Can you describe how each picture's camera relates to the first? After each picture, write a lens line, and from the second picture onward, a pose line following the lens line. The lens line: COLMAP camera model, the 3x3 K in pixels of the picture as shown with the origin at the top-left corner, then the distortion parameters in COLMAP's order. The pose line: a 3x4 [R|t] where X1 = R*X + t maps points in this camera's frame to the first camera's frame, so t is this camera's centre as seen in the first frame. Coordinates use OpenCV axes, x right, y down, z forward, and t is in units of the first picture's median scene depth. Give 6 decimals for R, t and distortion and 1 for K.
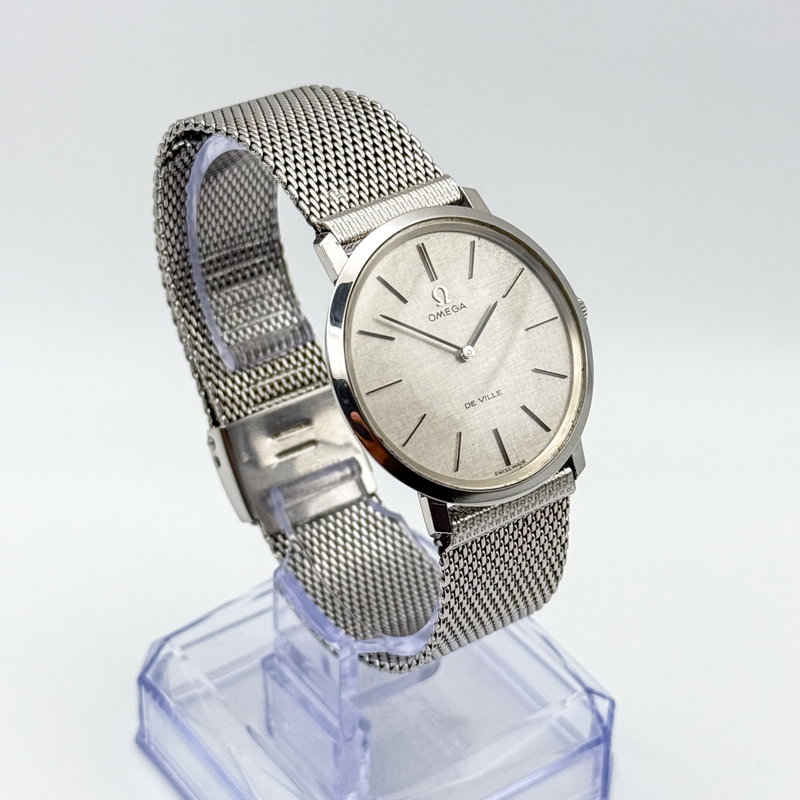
lens RADIAL K [[2182.5, 0, 400.0], [0, 2182.5, 400.0], [0, 0, 1]] dist [0.045667, -0.380508]
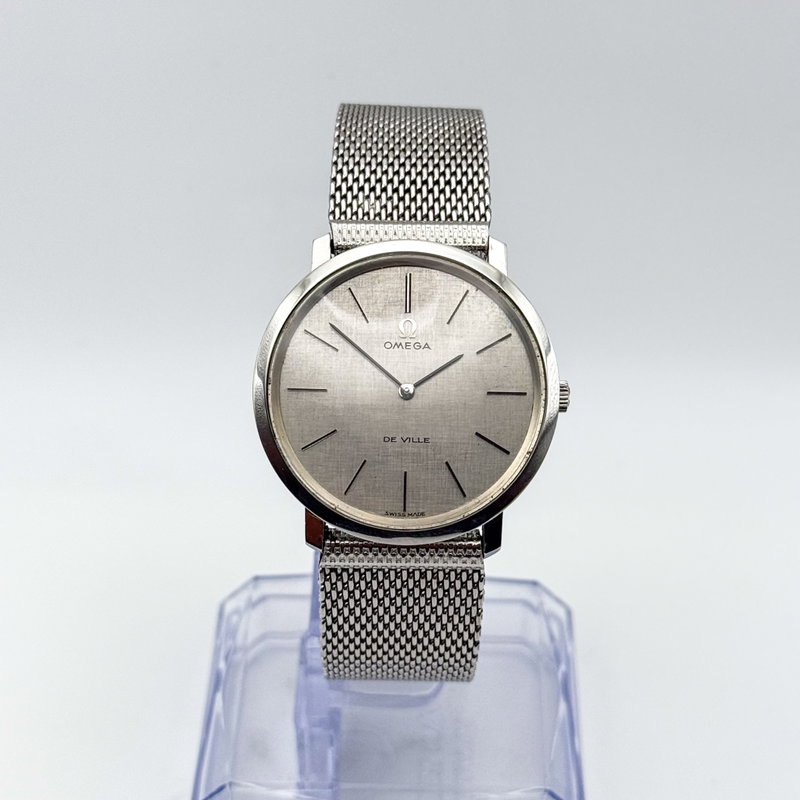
lens RADIAL K [[2182.5, 0, 400.0], [0, 2182.5, 400.0], [0, 0, 1]] dist [0.045667, -0.380508]
pose [[0.802593, 0.337794, -0.491670, 0.467280], [-0.341606, 0.935955, 0.085400, -0.091290], [0.489029, 0.099416, 0.866583, 0.121207]]
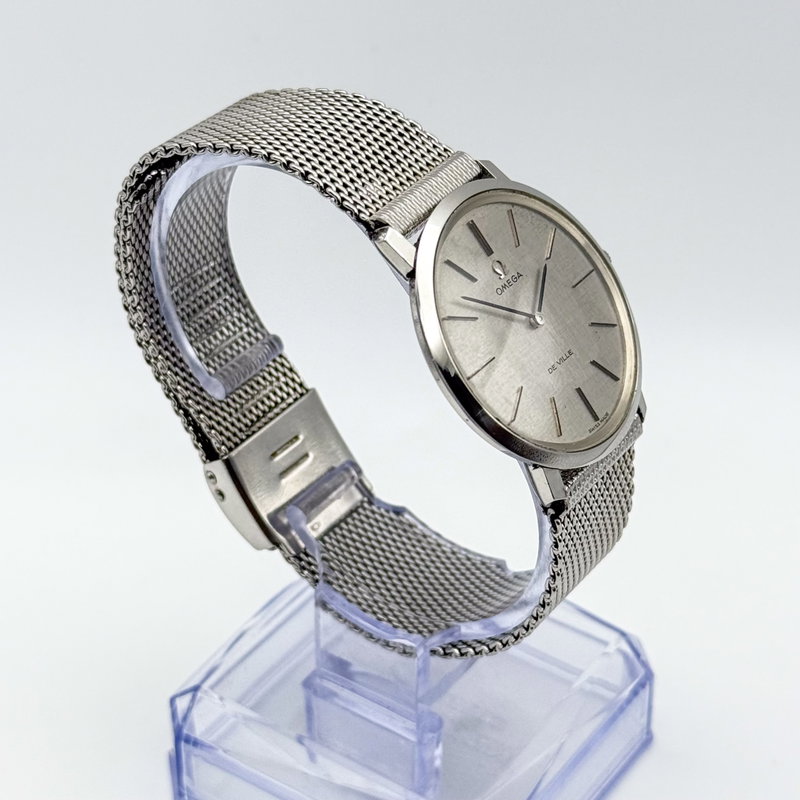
lens RADIAL K [[2182.5, 0, 400.0], [0, 2182.5, 400.0], [0, 0, 1]] dist [0.045667, -0.380508]
pose [[0.937843, -0.206820, 0.278705, -0.282849], [0.208482, 0.977732, 0.024009, -0.020236], [-0.277465, 0.035589, 0.960076, 0.052357]]
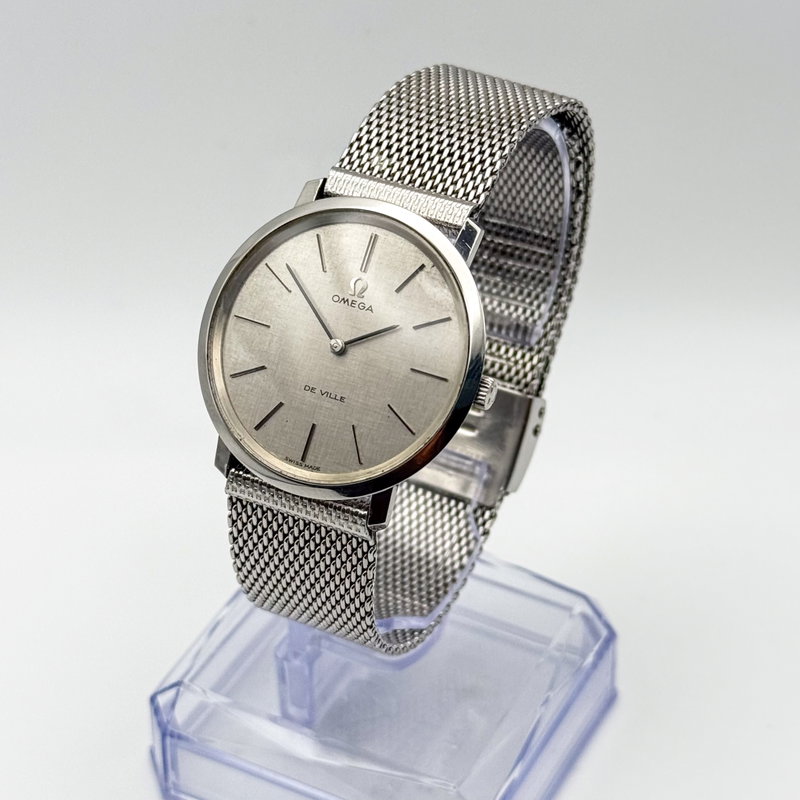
lens RADIAL K [[2182.5, 0, 400.0], [0, 2182.5, 400.0], [0, 0, 1]] dist [0.045667, -0.380508]
pose [[0.457247, 0.515683, -0.724567, 0.700985], [-0.512125, 0.818760, 0.259539, -0.247267], [0.727086, 0.252395, 0.638469, 0.350170]]
